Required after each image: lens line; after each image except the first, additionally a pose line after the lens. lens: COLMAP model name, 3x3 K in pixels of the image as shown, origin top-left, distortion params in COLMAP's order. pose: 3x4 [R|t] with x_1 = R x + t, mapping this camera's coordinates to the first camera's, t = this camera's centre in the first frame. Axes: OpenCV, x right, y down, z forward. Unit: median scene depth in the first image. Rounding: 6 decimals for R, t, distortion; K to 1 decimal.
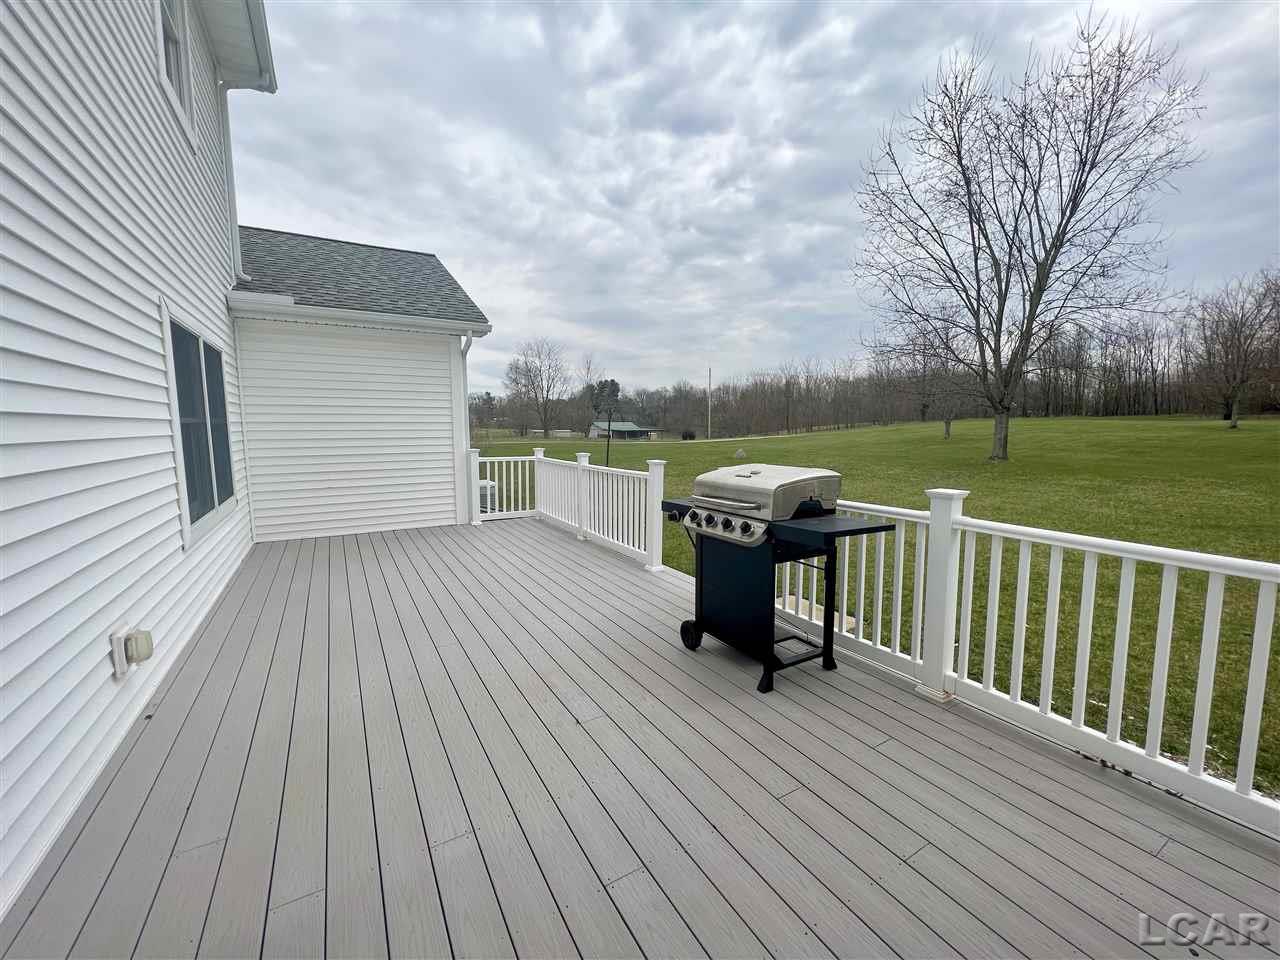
lens RADIAL K [[509.1, 0, 635.6], [0, 509.1, 480.5], [0, 0, 1]] dist [-0.003581, -0.000626]
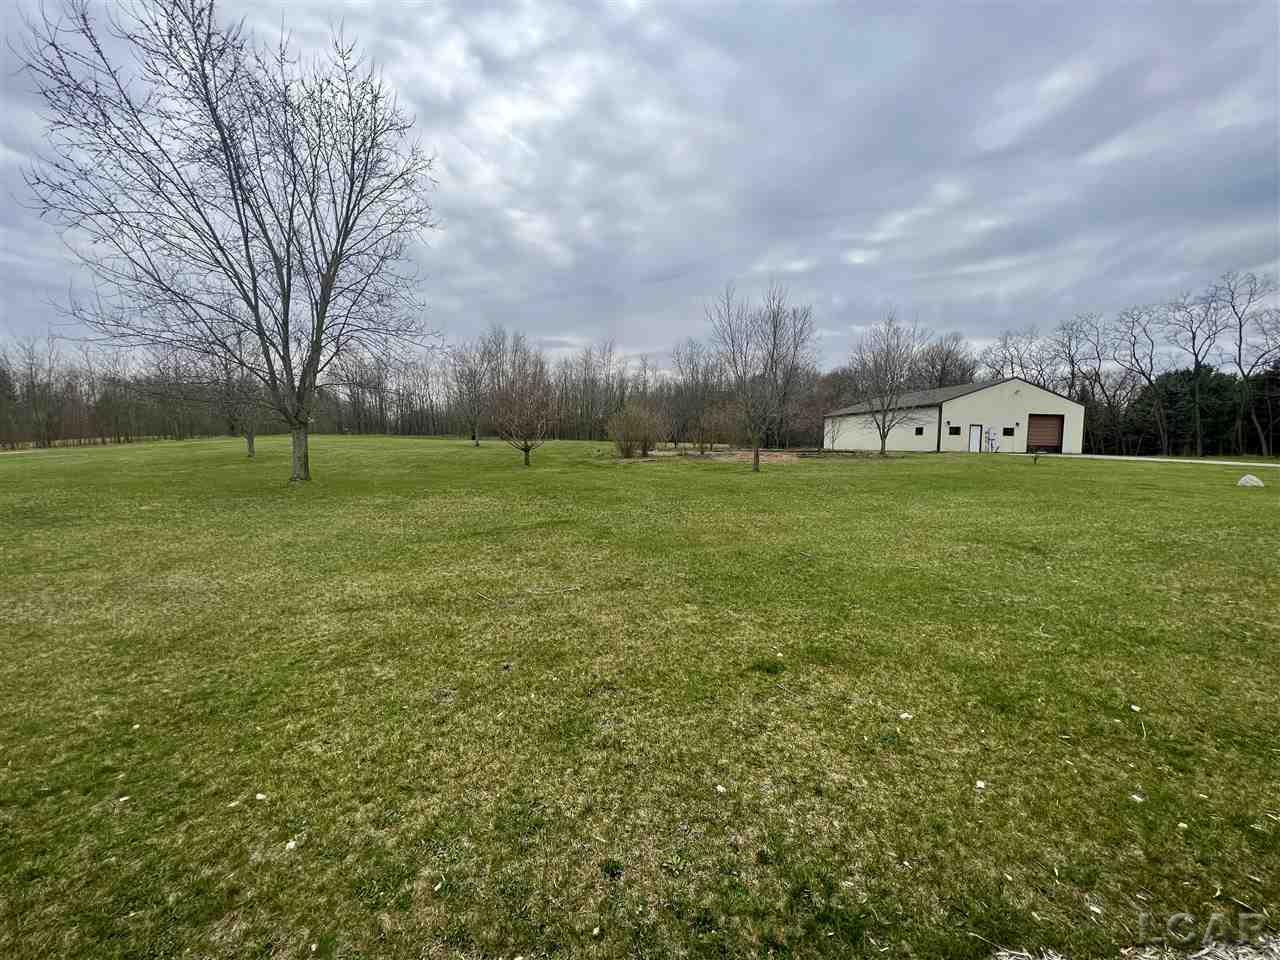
lens RADIAL K [[509.1, 0, 638.6], [0, 509.1, 481.8], [0, 0, 1]] dist [-0.003581, -0.000626]
pose [[0.388443, -0.057520, 0.919676, 0.122898], [0.083362, 0.996151, 0.027094, -0.013706], [-0.917694, 0.066141, 0.391743, 0.103051]]
